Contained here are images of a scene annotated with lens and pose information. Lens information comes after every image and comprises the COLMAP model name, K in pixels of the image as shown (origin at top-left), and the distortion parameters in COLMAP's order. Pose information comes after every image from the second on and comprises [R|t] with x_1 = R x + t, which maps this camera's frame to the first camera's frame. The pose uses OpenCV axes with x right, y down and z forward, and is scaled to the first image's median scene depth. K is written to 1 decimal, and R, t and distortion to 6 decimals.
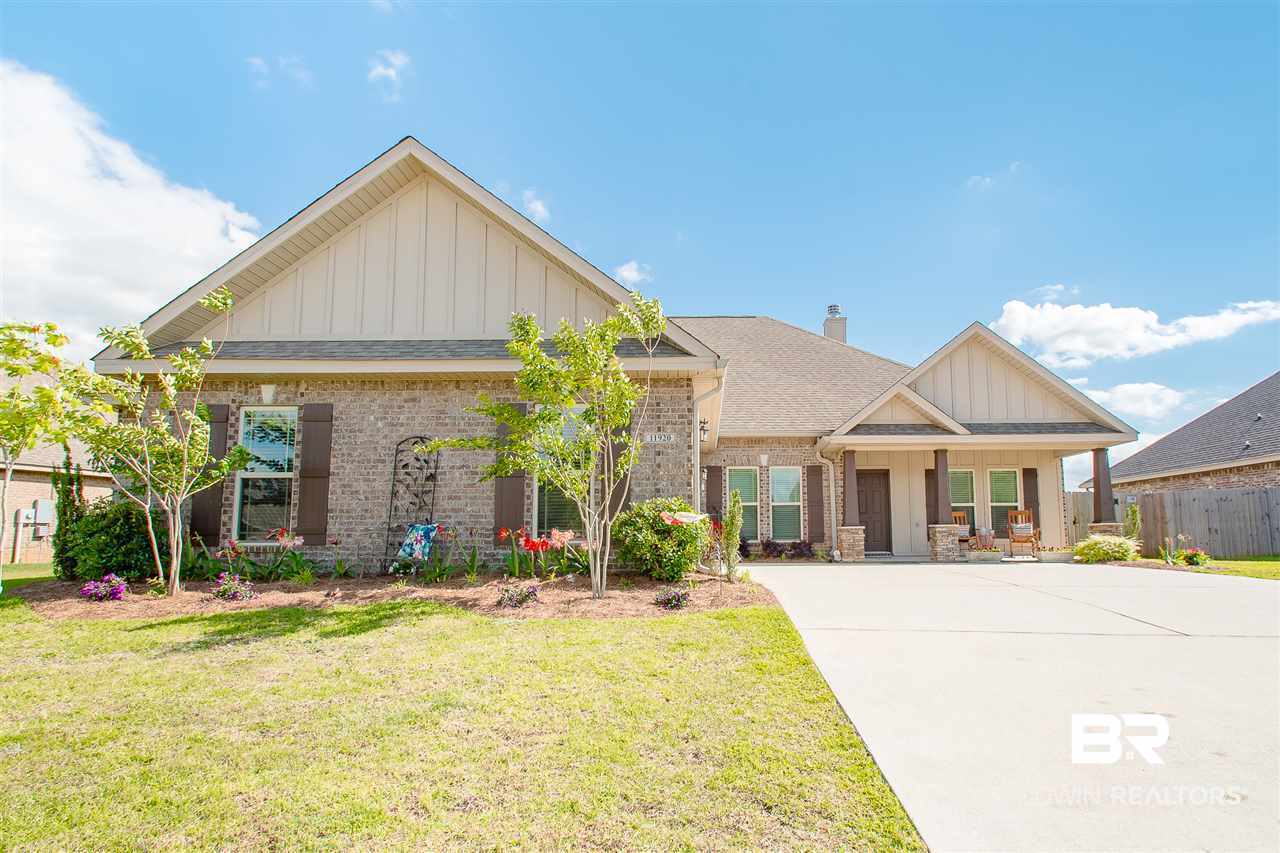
lens RADIAL K [[674.6, 0, 699.8], [0, 674.6, 474.1], [0, 0, 1]] dist [0.005577, 0.000537]
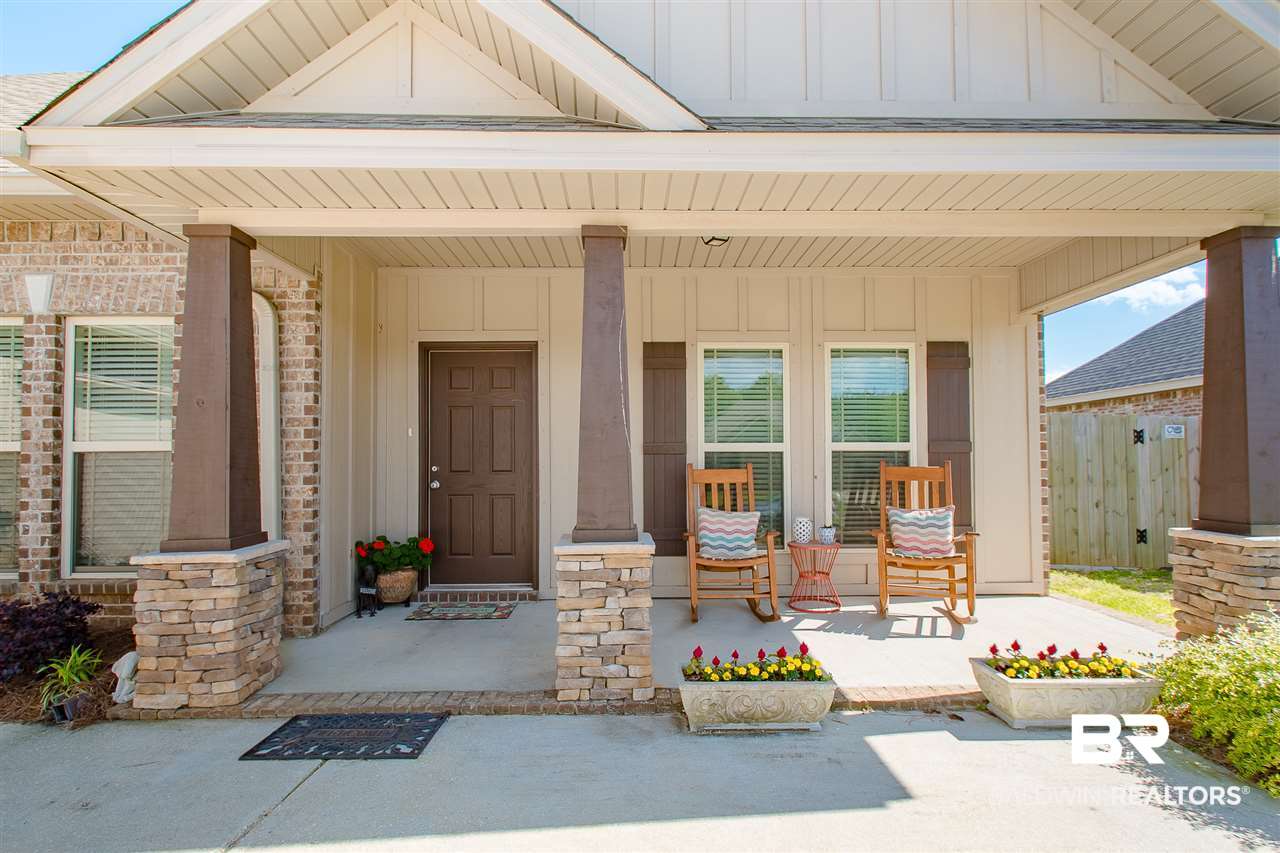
lens RADIAL K [[620.0, 0, 639.3], [0, 620.0, 451.2], [0, 0, 1]] dist [0.002902, 0.000177]
pose [[0.999713, 0.001711, 0.023902, 0.594343], [-0.003533, 0.997071, 0.076395, 0.042634], [-0.023701, -0.076458, 0.996791, 1.256624]]
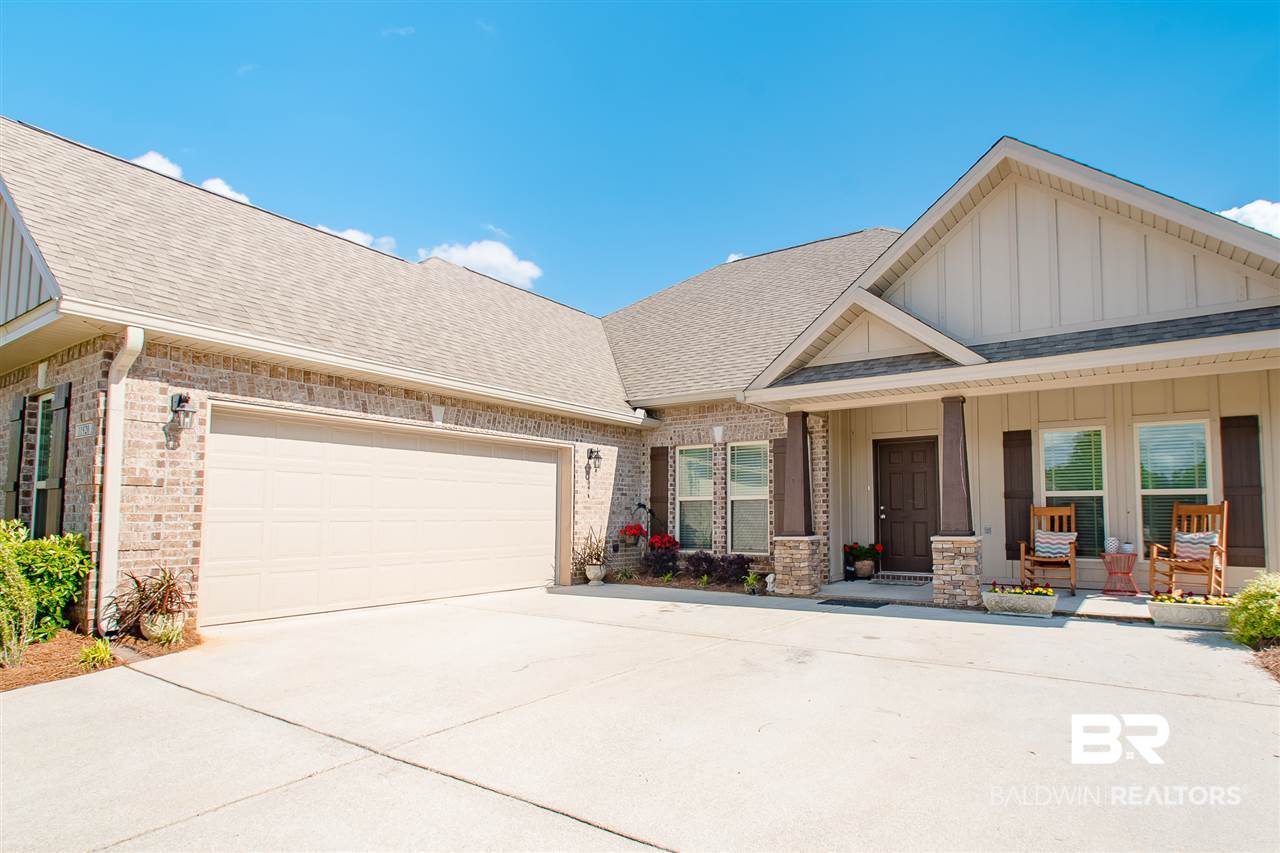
lens RADIAL K [[674.6, 0, 699.8], [0, 674.6, 474.1], [0, 0, 1]] dist [0.005577, 0.000537]
pose [[0.844102, -0.028890, -0.535403, 0.771352], [0.048961, 0.998529, 0.023311, 0.004534], [0.533942, -0.045891, 0.844275, 0.705091]]
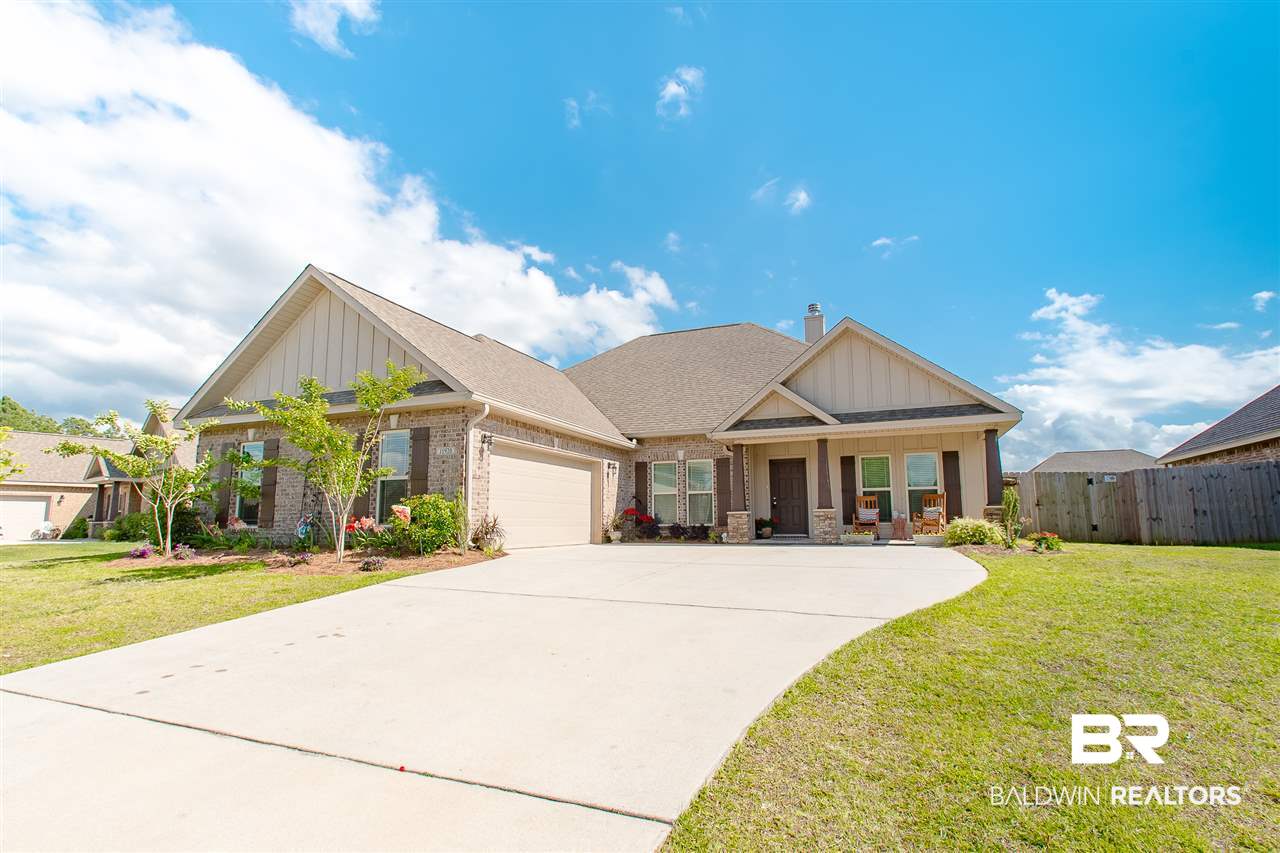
lens RADIAL K [[620.0, 0, 639.3], [0, 620.0, 451.2], [0, 0, 1]] dist [0.002902, 0.000177]
pose [[0.927426, -0.044810, -0.371313, 0.737873], [0.037977, 0.998948, -0.025699, -0.004636], [0.372074, 0.009732, 0.928152, -0.035879]]
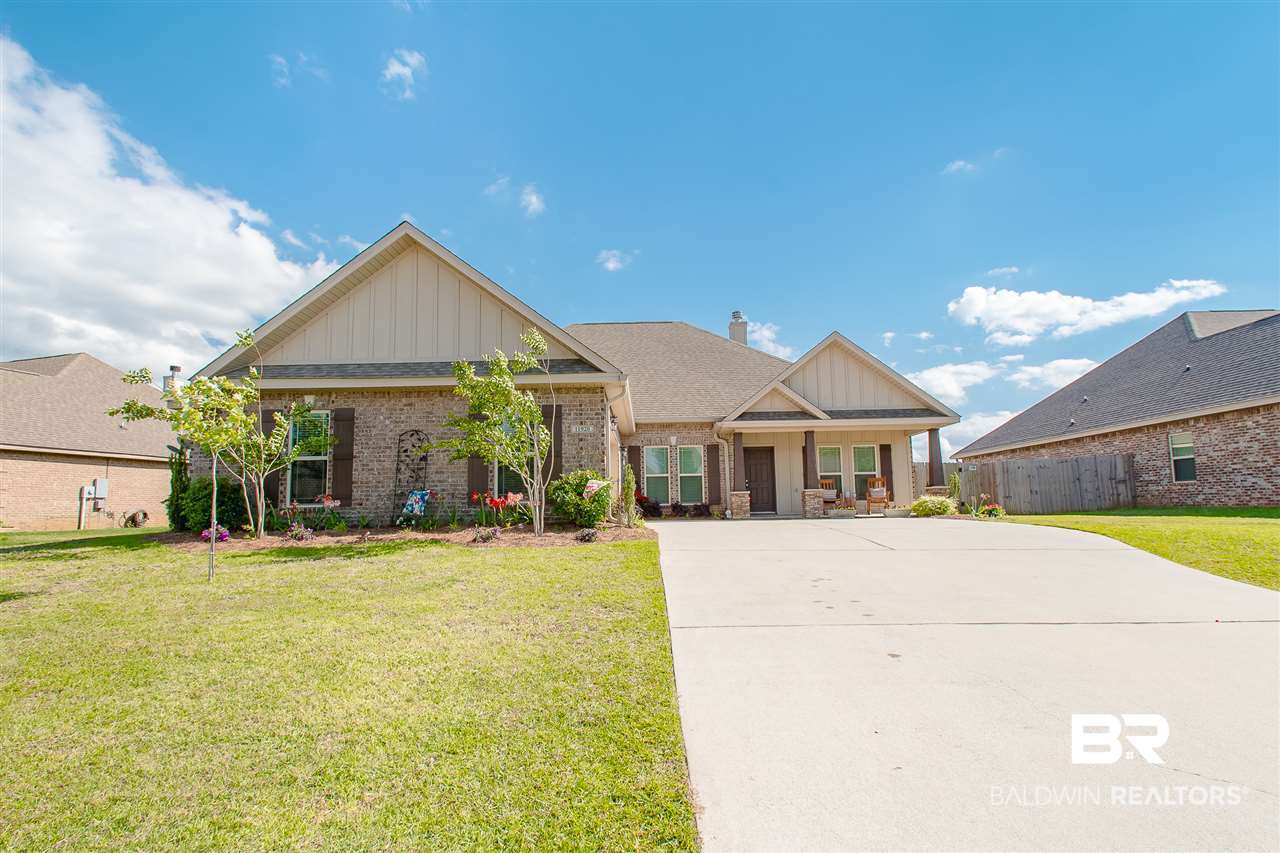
lens RADIAL K [[620.0, 0, 639.3], [0, 620.0, 451.2], [0, 0, 1]] dist [0.002902, 0.000177]
pose [[0.999908, -0.012259, -0.005886, 0.065106], [0.012273, 0.999922, 0.002360, -0.007650], [0.005856, -0.002432, 0.999980, -0.296950]]
